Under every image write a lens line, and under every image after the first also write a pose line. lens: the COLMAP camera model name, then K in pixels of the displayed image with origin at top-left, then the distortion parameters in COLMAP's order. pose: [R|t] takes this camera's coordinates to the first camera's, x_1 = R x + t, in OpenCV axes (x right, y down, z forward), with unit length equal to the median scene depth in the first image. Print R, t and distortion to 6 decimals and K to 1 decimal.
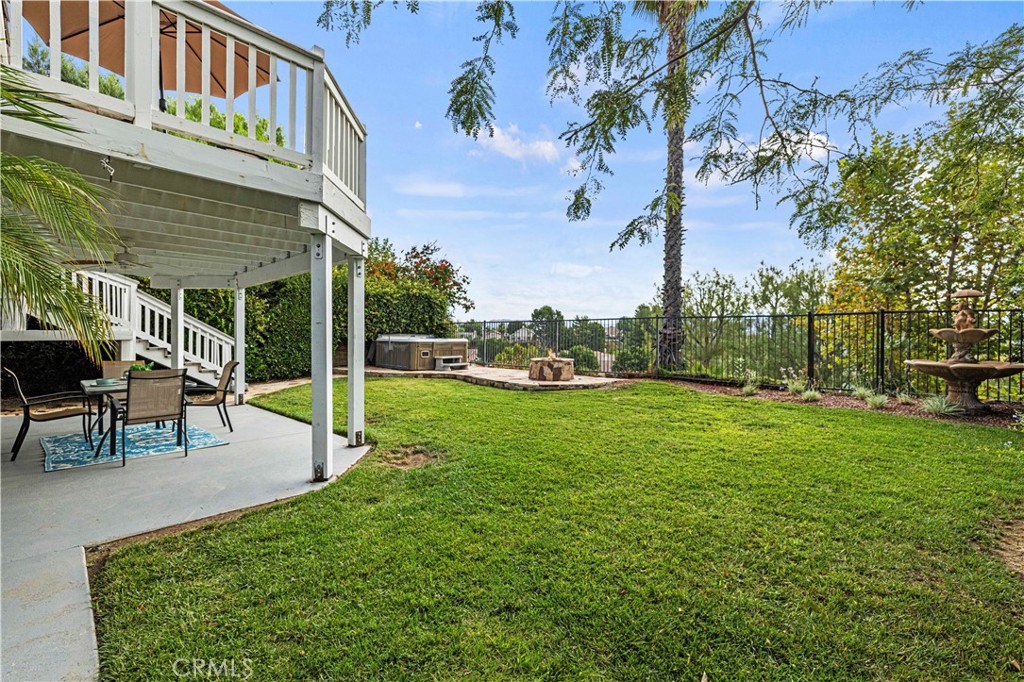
lens RADIAL K [[440.1, 0, 504.8], [0, 440.1, 338.9], [0, 0, 1]] dist [-0.000933, -0.000198]
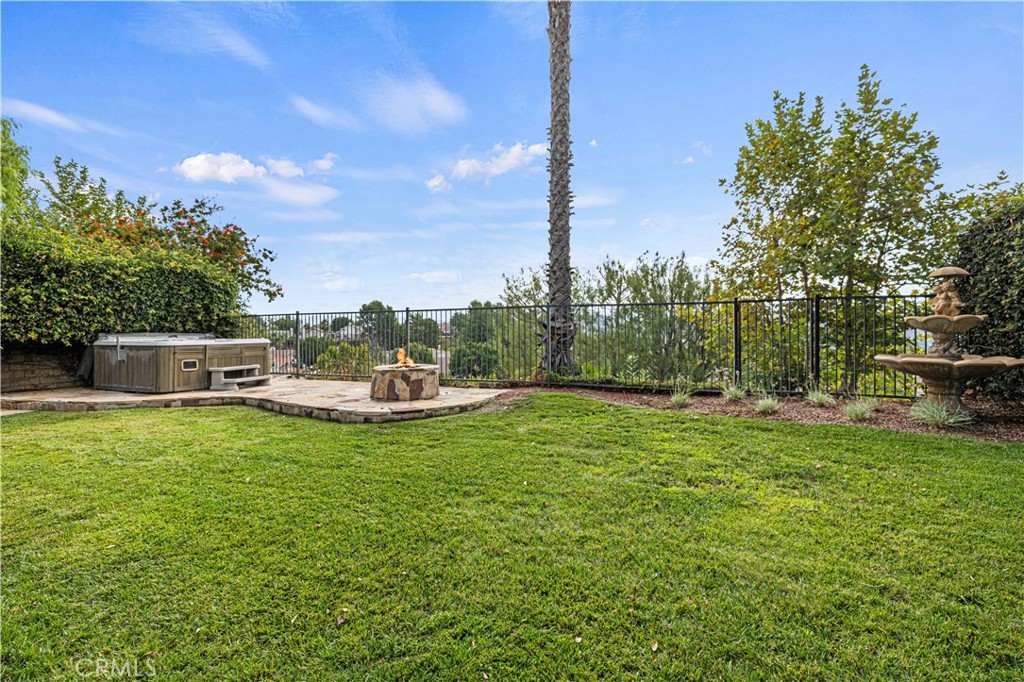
lens RADIAL K [[440.1, 0, 510.1], [0, 440.1, 336.8], [0, 0, 1]] dist [-0.000933, -0.000198]
pose [[0.924186, -0.018065, 0.381516, -0.001518], [0.016937, 0.999837, 0.006316, -0.001200], [-0.381567, 0.000625, 0.924341, 0.254491]]
